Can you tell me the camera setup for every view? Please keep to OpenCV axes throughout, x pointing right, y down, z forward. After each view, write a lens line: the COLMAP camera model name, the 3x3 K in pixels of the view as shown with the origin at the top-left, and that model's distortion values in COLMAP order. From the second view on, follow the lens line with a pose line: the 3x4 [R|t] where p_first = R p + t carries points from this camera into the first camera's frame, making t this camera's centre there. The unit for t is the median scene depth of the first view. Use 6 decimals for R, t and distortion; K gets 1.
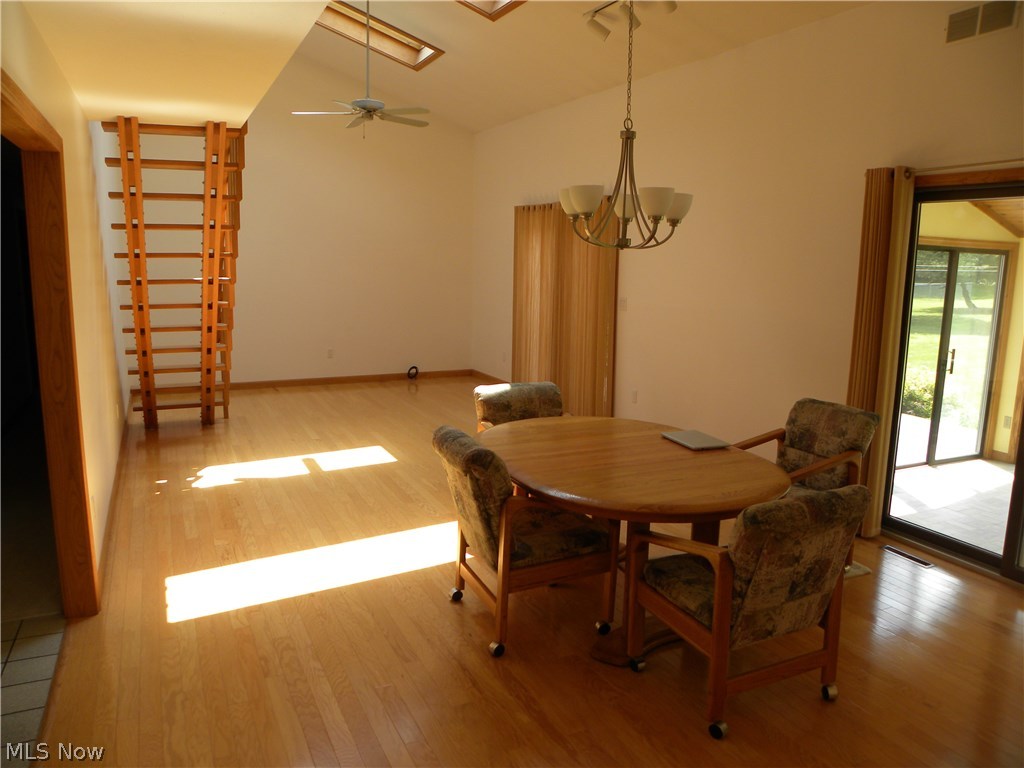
lens RADIAL K [[775.6, 0, 512.0], [0, 775.6, 384.0], [0, 0, 1]] dist [-0.146851, 0.074931]
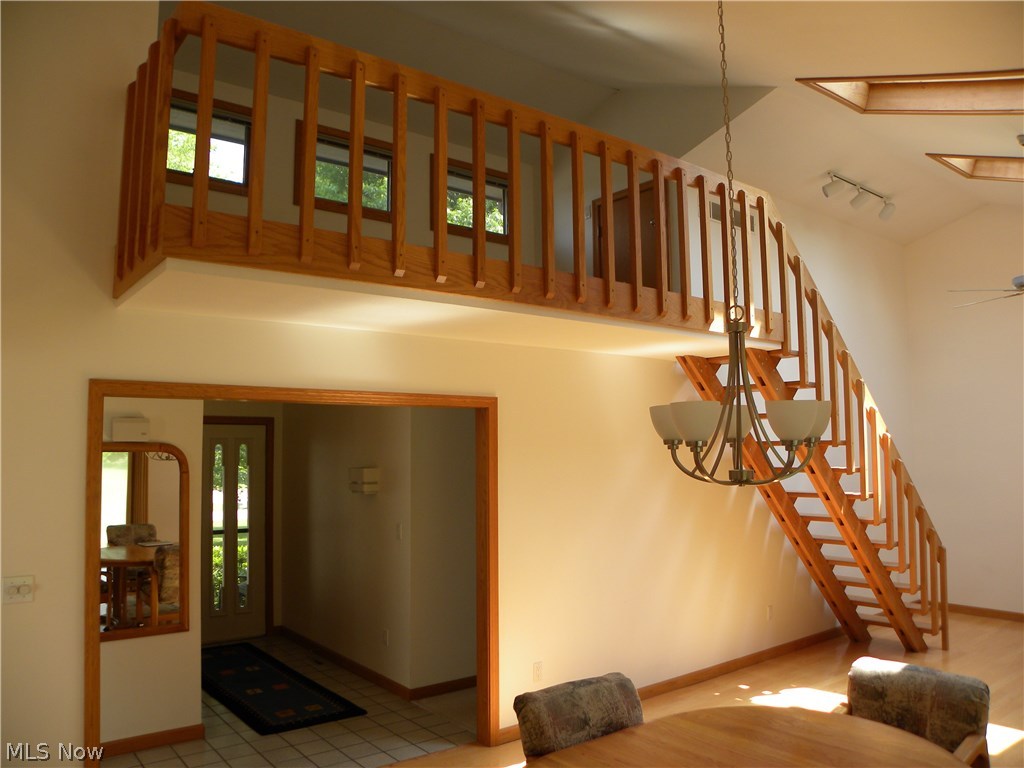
lens RADIAL K [[775.6, 0, 512.0], [0, 775.6, 384.0], [0, 0, 1]] dist [-0.146851, 0.074931]
pose [[0.234020, -0.096262, -0.967455, 0.843802], [-0.157390, 0.978210, -0.135404, -0.147806], [0.959408, 0.183955, 0.213769, 0.691972]]
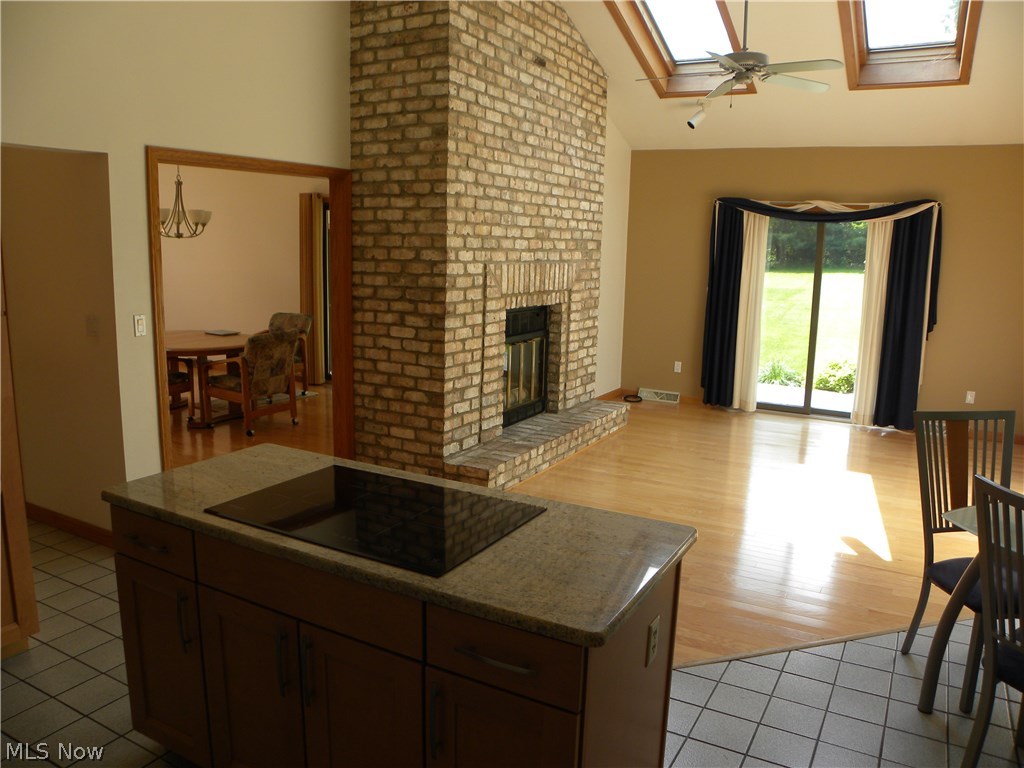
lens RADIAL K [[775.6, 0, 512.0], [0, 775.6, 384.0], [0, 0, 1]] dist [-0.146851, 0.074931]
pose [[0.805371, -0.106825, 0.583066, -0.374640], [0.093261, 0.994212, 0.053335, 0.198826], [-0.585389, 0.011423, 0.810672, -1.211368]]
